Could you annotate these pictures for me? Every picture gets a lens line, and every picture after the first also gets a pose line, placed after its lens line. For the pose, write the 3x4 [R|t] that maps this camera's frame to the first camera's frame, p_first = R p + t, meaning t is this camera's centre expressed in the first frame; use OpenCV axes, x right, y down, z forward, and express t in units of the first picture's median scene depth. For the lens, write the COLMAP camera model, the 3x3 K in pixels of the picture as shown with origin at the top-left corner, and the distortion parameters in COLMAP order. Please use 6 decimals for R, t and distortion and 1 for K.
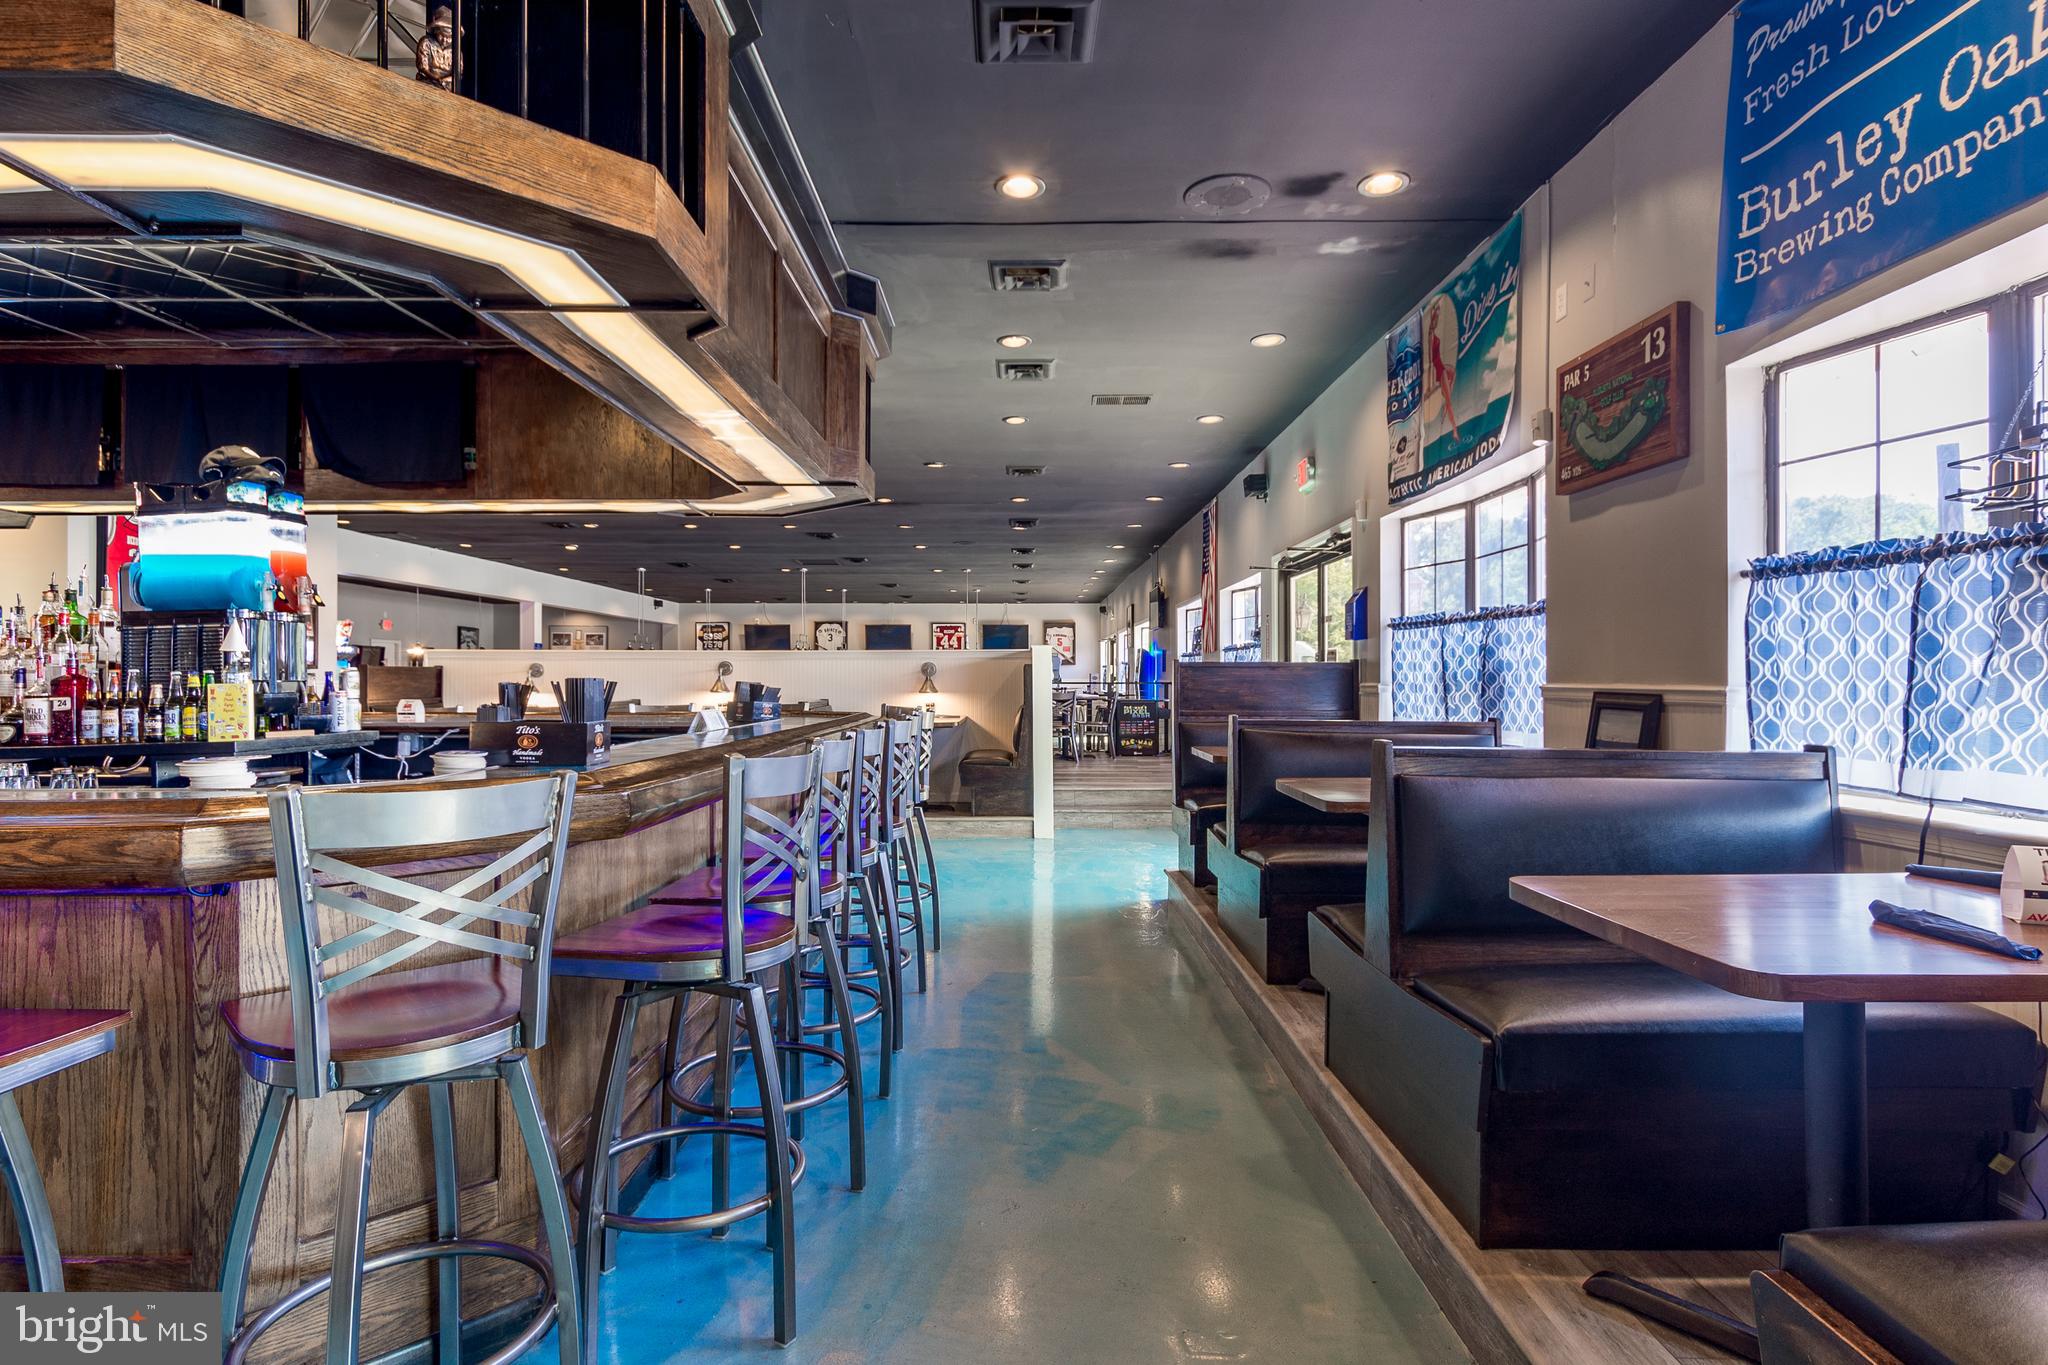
lens RADIAL K [[1055.2, 0, 1043.7], [0, 1055.2, 670.3], [0, 0, 1]] dist [-0.006017, -0.001262]
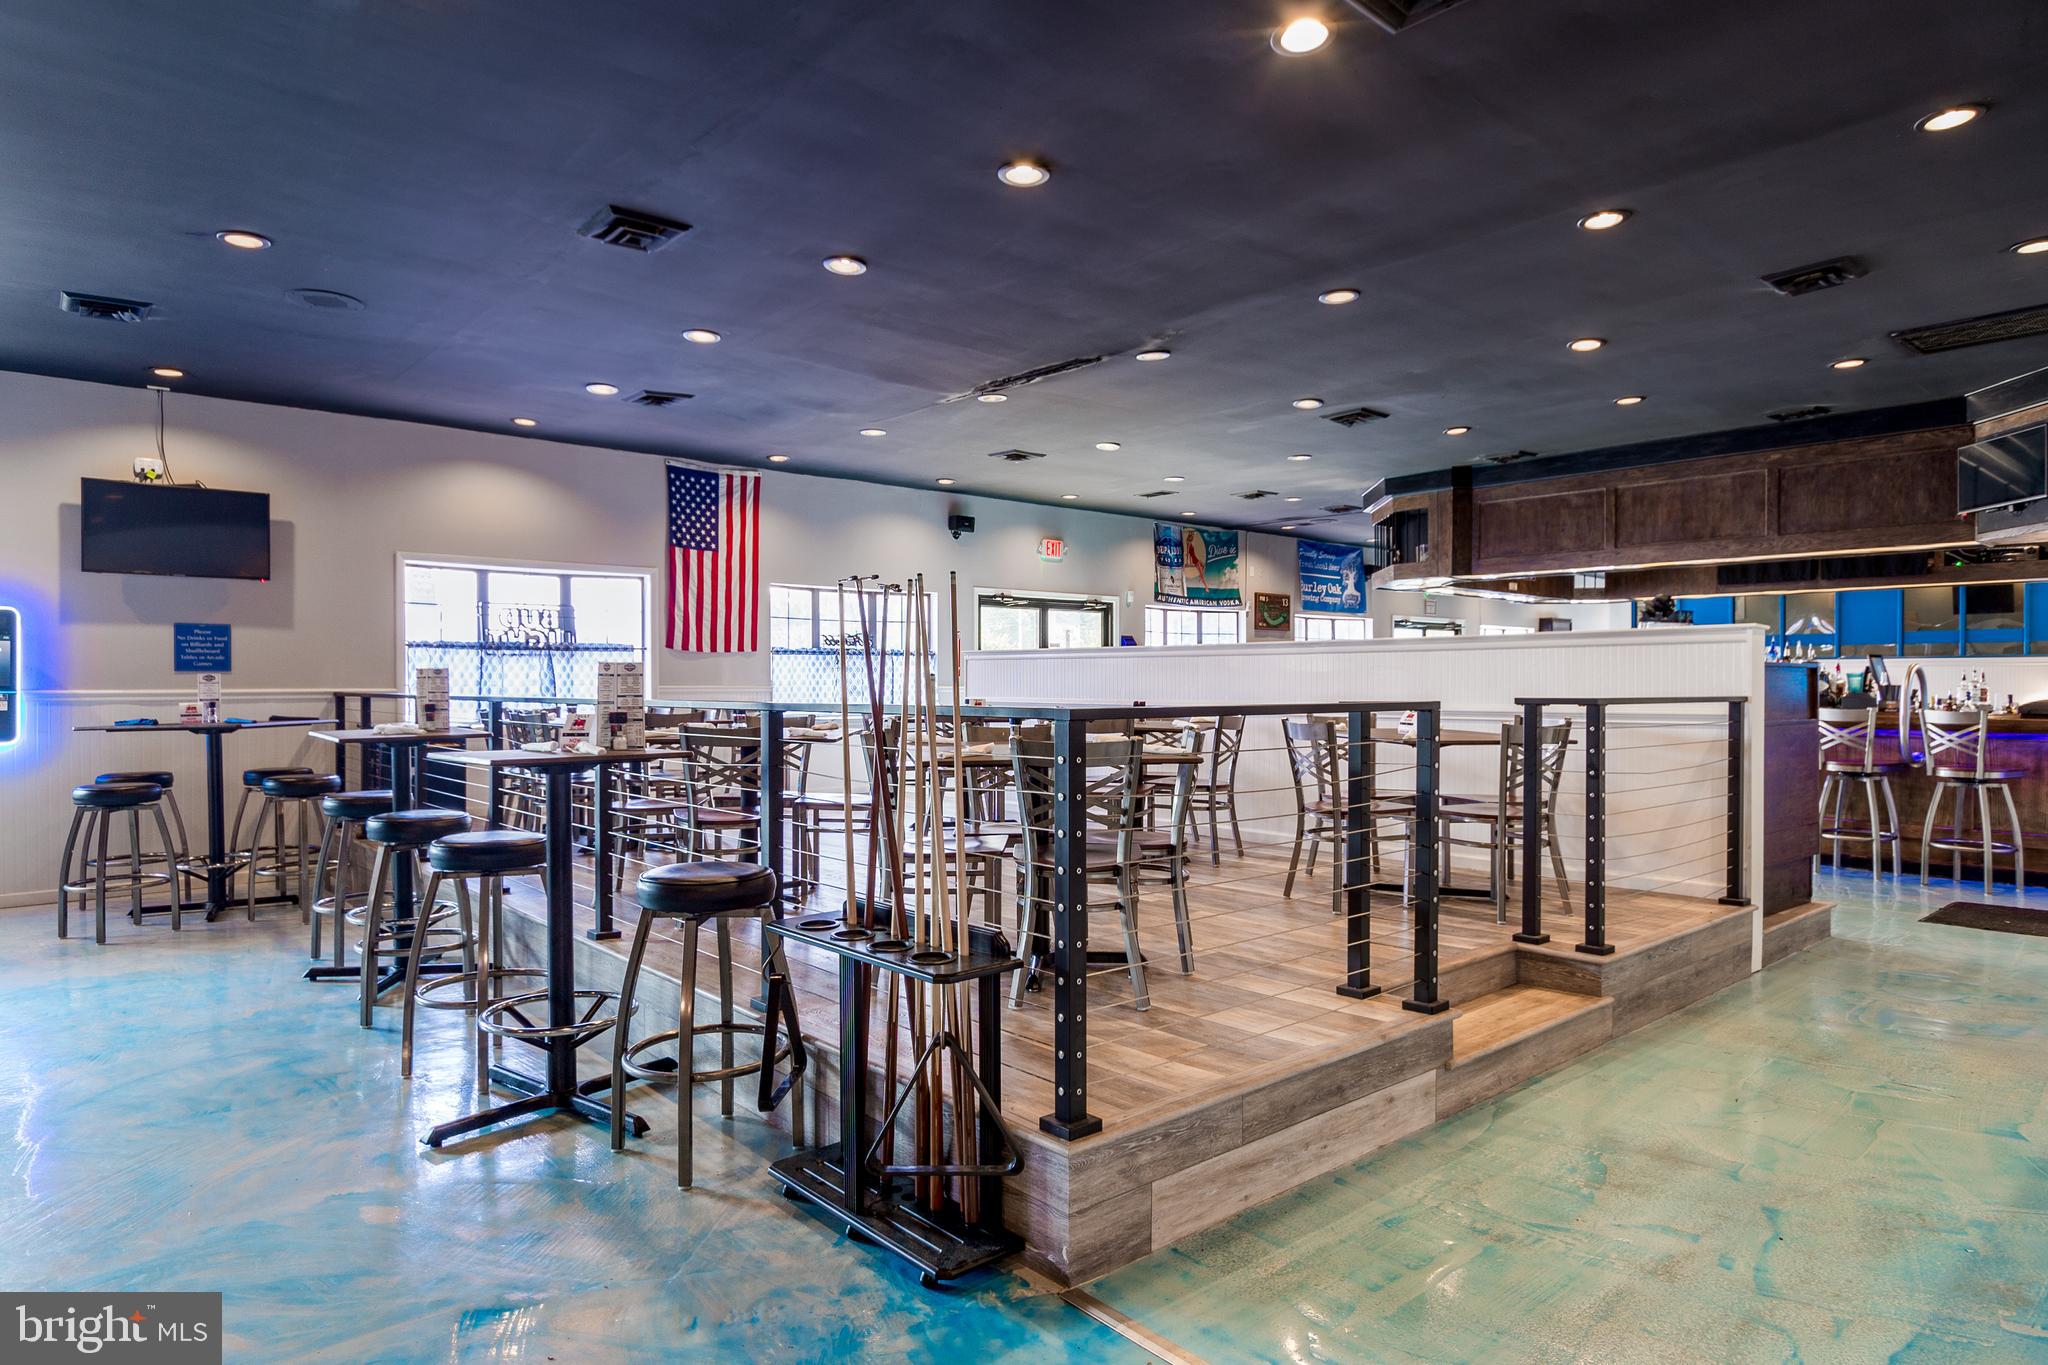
lens RADIAL K [[1193.2, 0, 1029.9], [0, 1193.2, 680.8], [0, 0, 1]] dist [-0.003988, 0.001142]
pose [[-0.648783, 0.003649, 0.760965, -1.275092], [-0.002523, 0.999973, -0.006946, 0.017872], [-0.760970, -0.006426, -0.648756, 2.628571]]
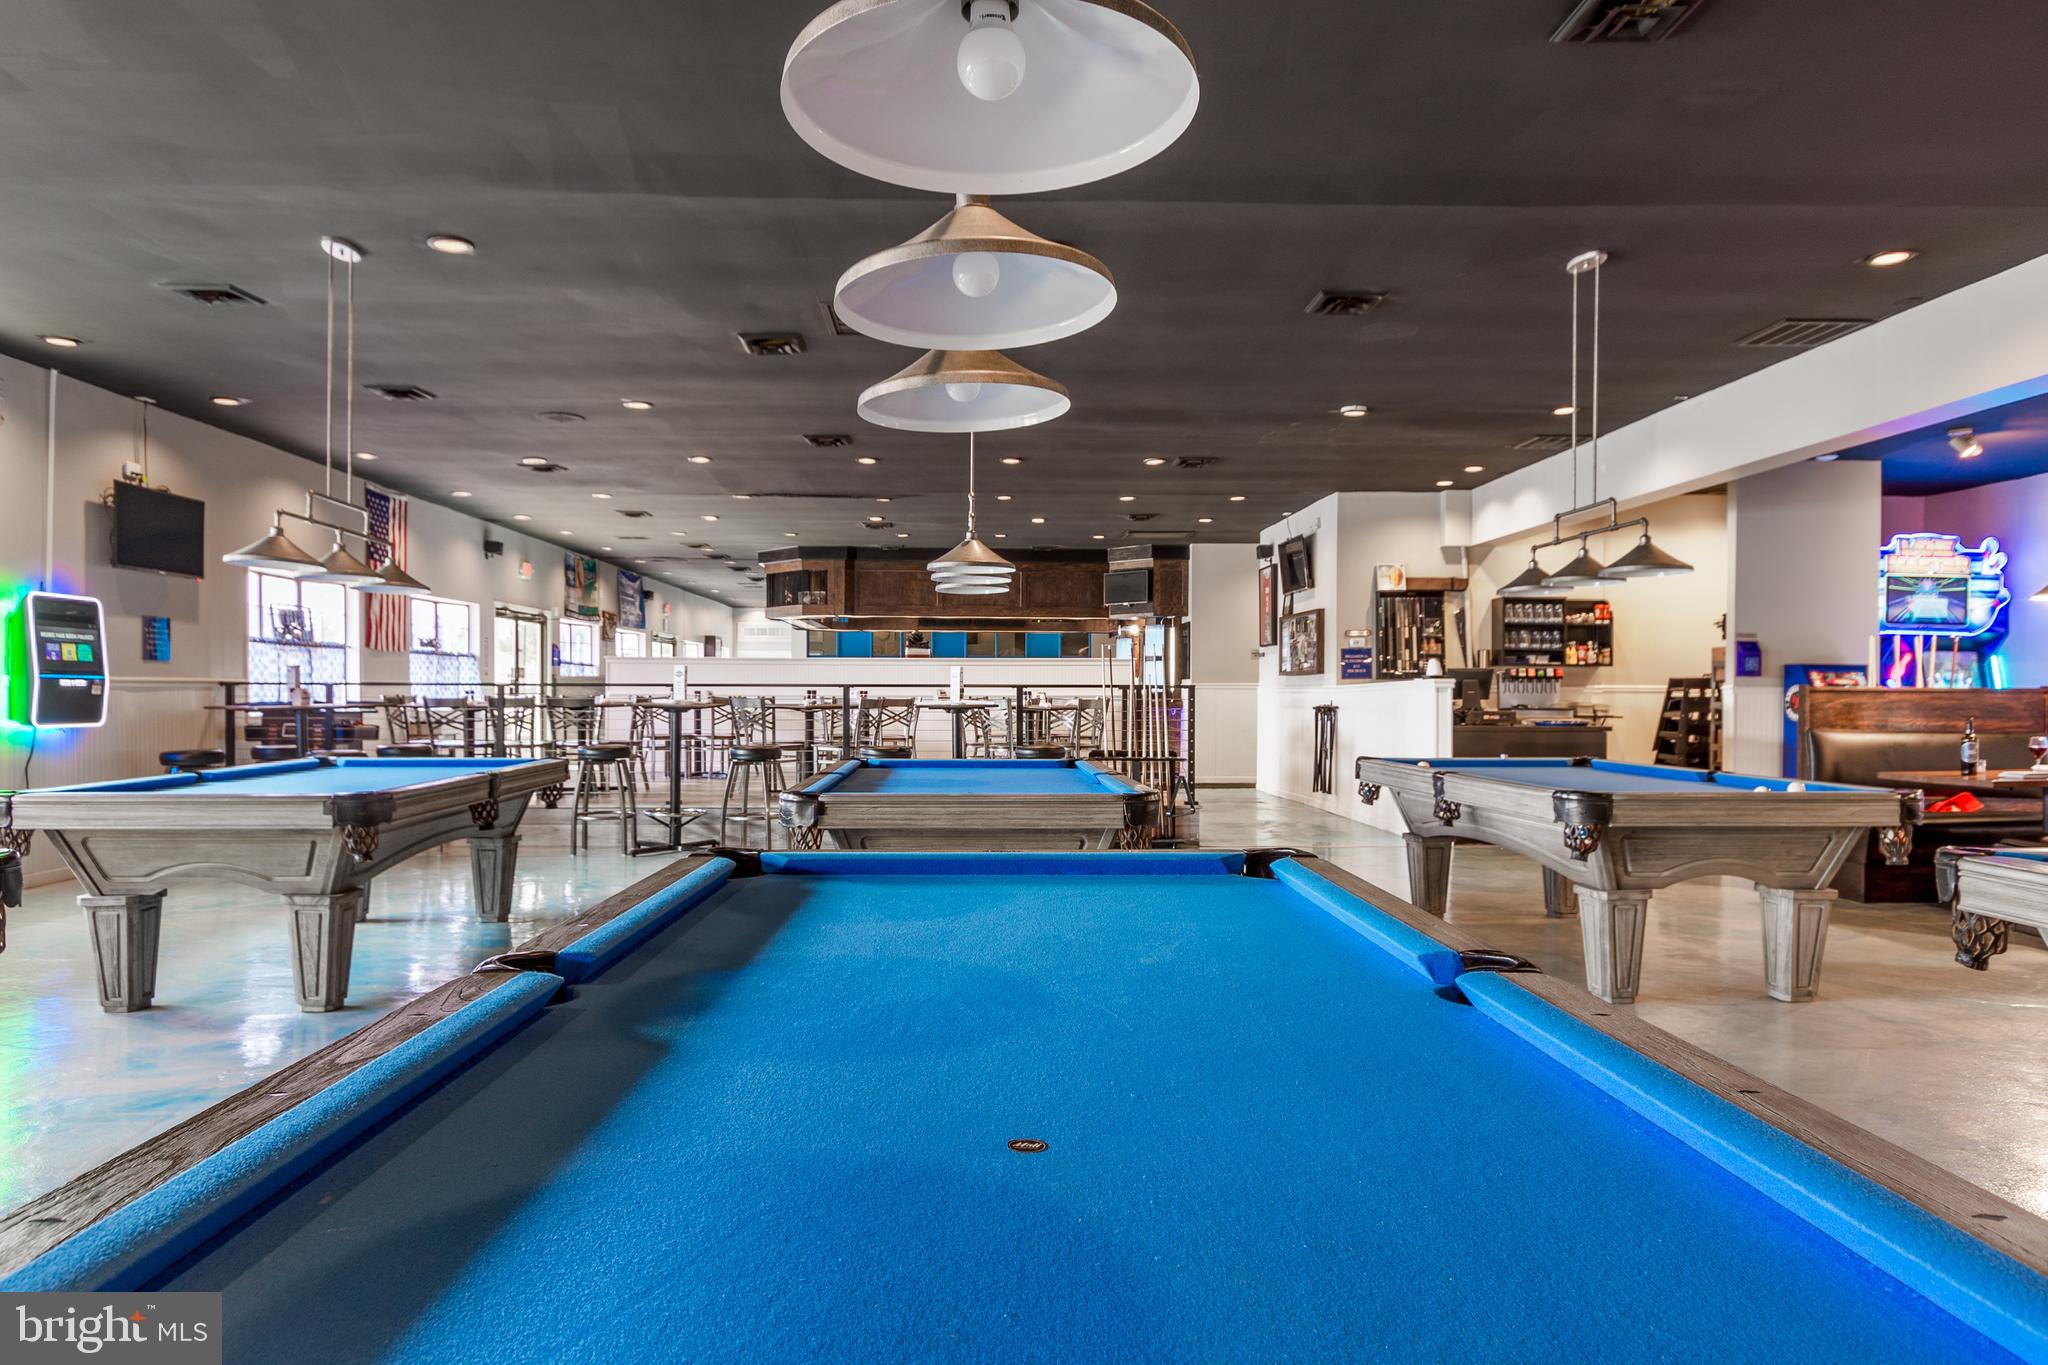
lens RADIAL K [[1296.3, 0, 1024.0], [0, 1296.3, 682.5], [0, 0, 1]] dist [0.001611, -0.000343]
pose [[-0.999963, -0.002099, -0.008390, -0.734255], [-0.001967, 0.999874, -0.015724, 0.048803], [0.008422, -0.015707, -0.999841, 3.992470]]
